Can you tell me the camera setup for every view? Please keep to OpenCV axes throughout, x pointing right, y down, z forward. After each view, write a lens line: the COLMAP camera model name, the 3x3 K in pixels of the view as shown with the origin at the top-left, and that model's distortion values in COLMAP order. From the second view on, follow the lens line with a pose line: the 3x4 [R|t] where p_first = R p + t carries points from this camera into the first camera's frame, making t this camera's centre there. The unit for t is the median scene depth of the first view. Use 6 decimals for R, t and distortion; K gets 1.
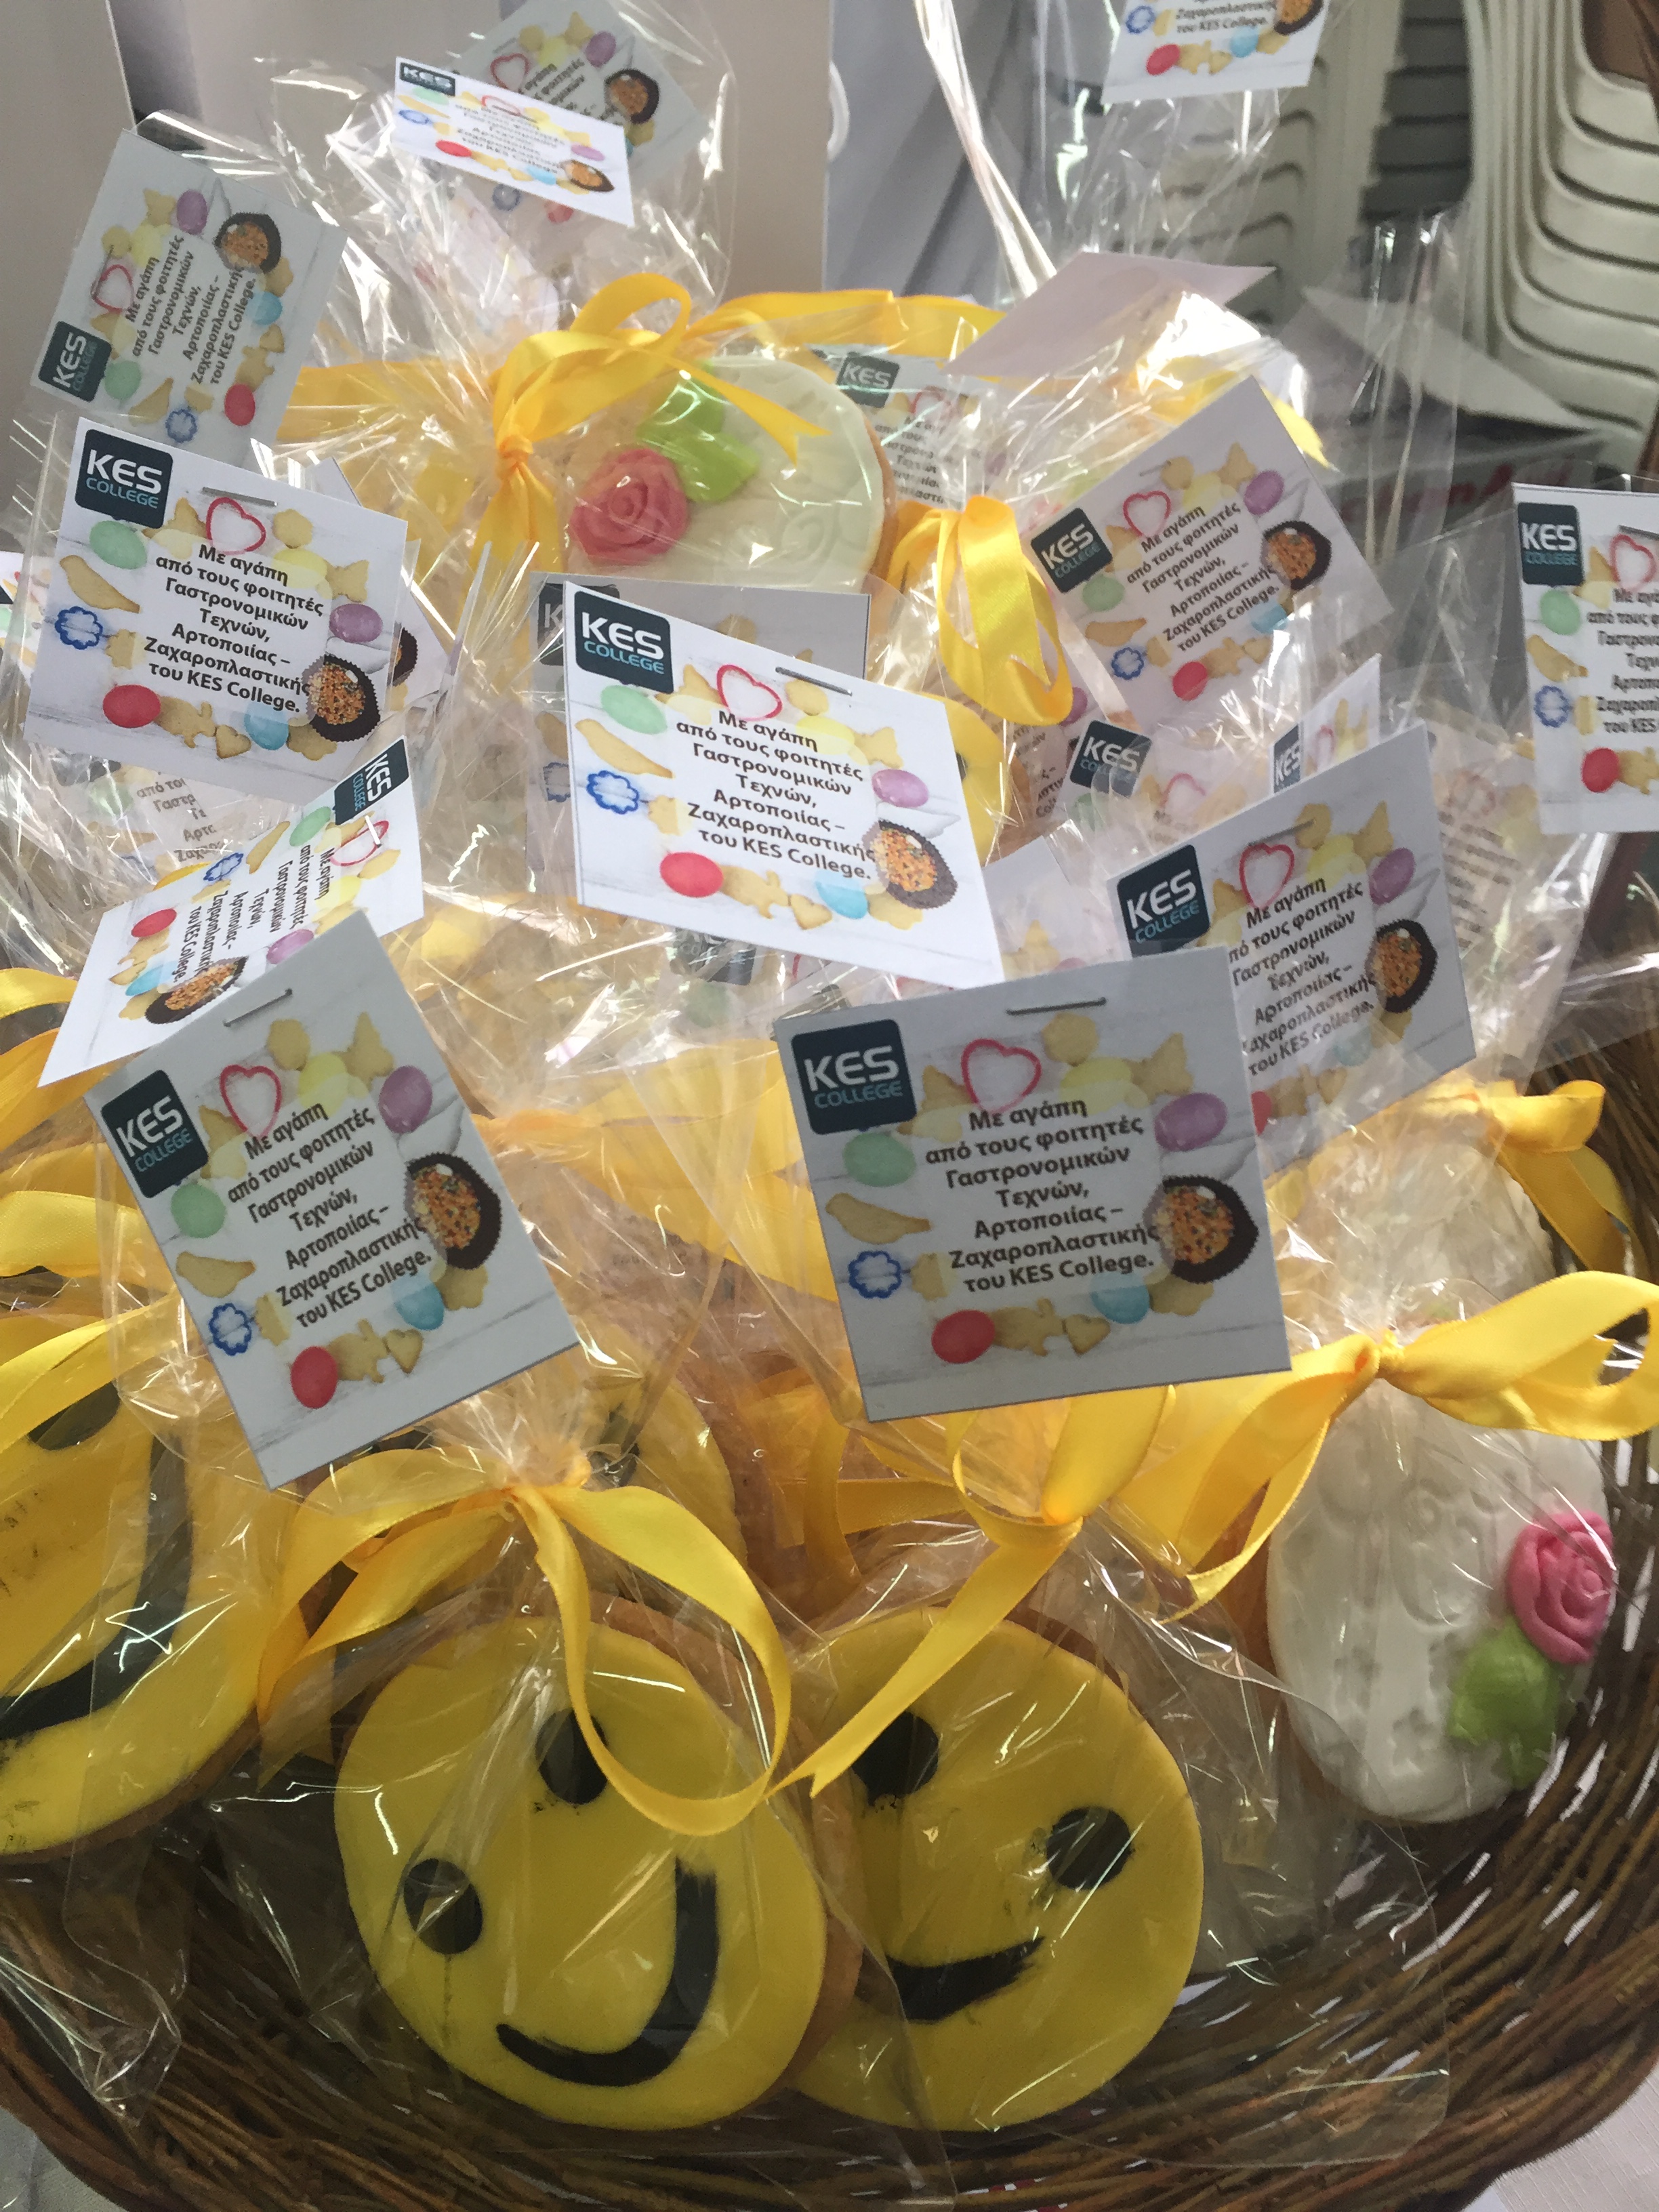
lens RADIAL K [[1979.7, 0, 829.5], [0, 1979.7, 1106.0], [0, 0, 1]] dist [0.079340, -0.104441]
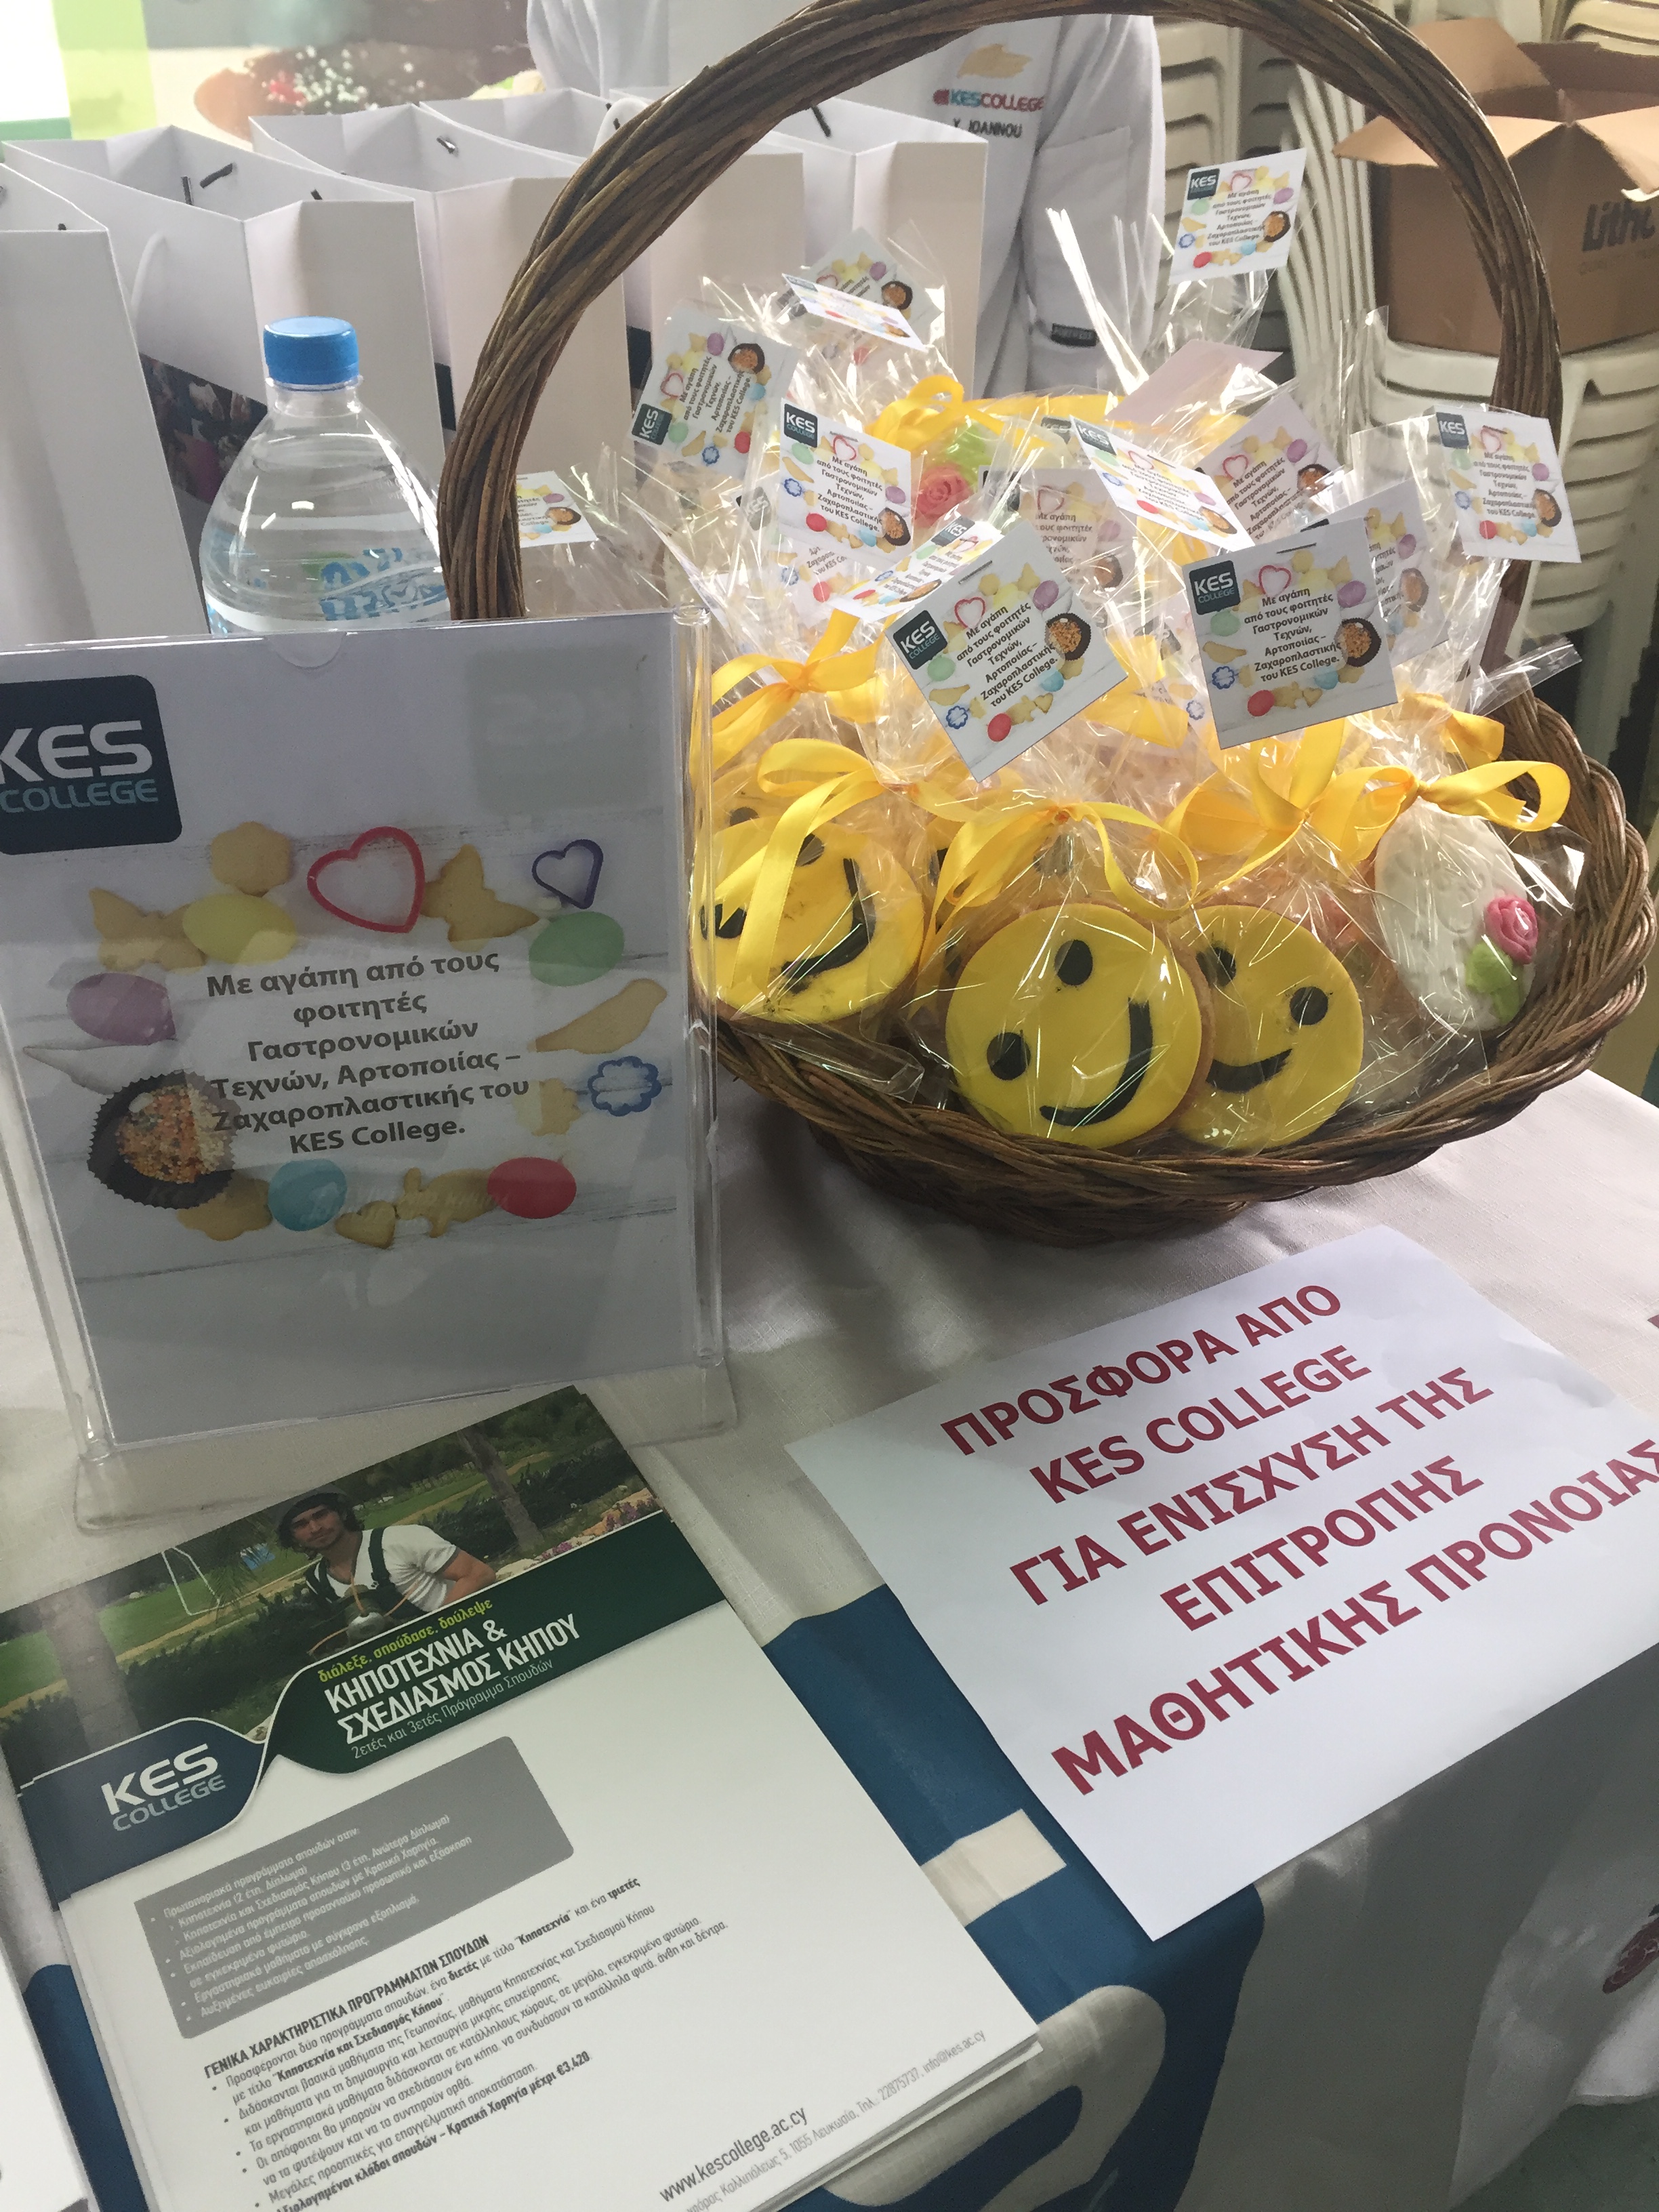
lens RADIAL K [[2042.4, 0, 829.5], [0, 2042.4, 1106.0], [0, 0, 1]] dist [0.138805, -0.221244]
pose [[0.995482, -0.058495, 0.074787, -0.535954], [0.069521, 0.985536, -0.154550, 0.759890], [-0.064665, 0.159051, 0.985150, -1.082962]]
